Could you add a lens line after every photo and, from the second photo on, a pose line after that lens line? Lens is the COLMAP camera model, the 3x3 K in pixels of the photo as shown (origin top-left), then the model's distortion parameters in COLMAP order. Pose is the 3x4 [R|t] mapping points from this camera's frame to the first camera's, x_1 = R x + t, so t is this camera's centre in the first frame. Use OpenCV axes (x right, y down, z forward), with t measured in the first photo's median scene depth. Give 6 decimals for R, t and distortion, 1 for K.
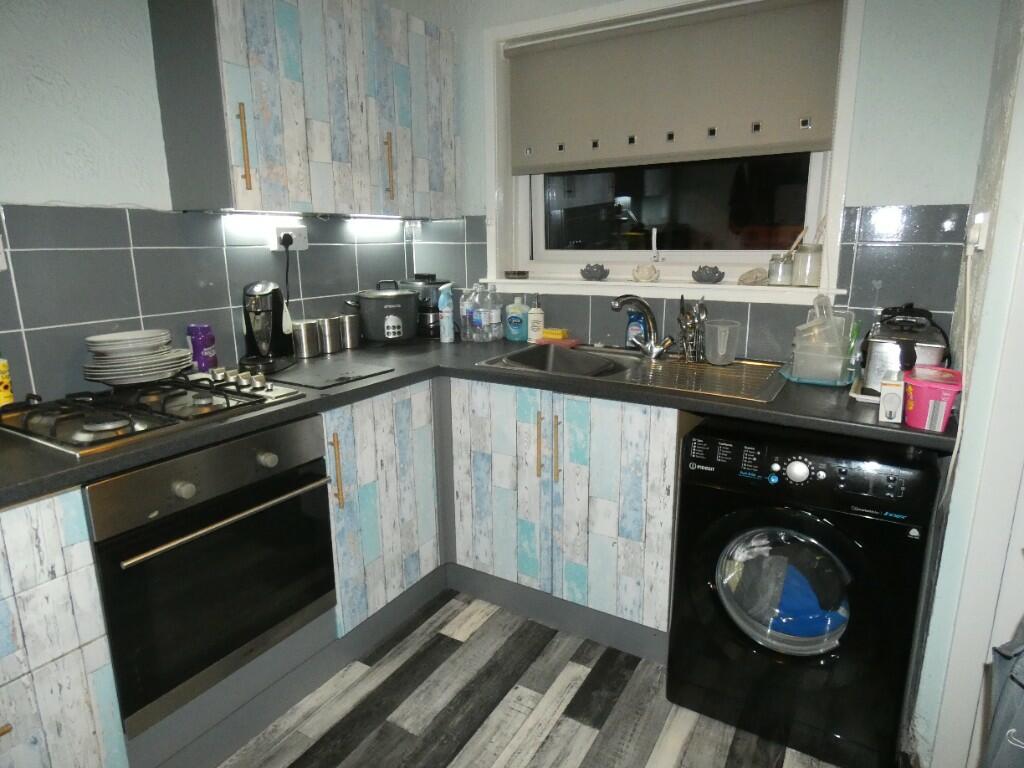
lens RADIAL K [[610.1, 0, 513.8], [0, 610.1, 381.4], [0, 0, 1]] dist [-0.002958, -0.002460]
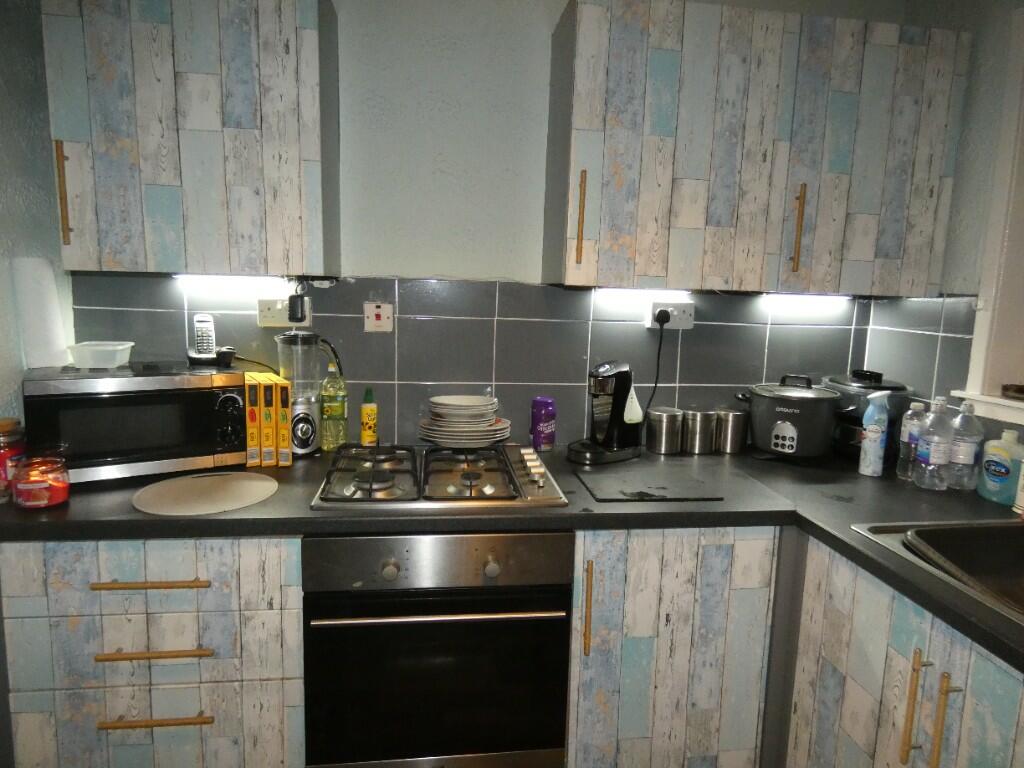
lens RADIAL K [[610.1, 0, 512.8], [0, 610.1, 382.4], [0, 0, 1]] dist [-0.002958, -0.002460]
pose [[0.631310, 0.137102, -0.763315, 0.181077], [-0.212267, 0.977212, -0.000038, -0.100168], [0.745916, 0.162050, 0.646026, 0.307150]]
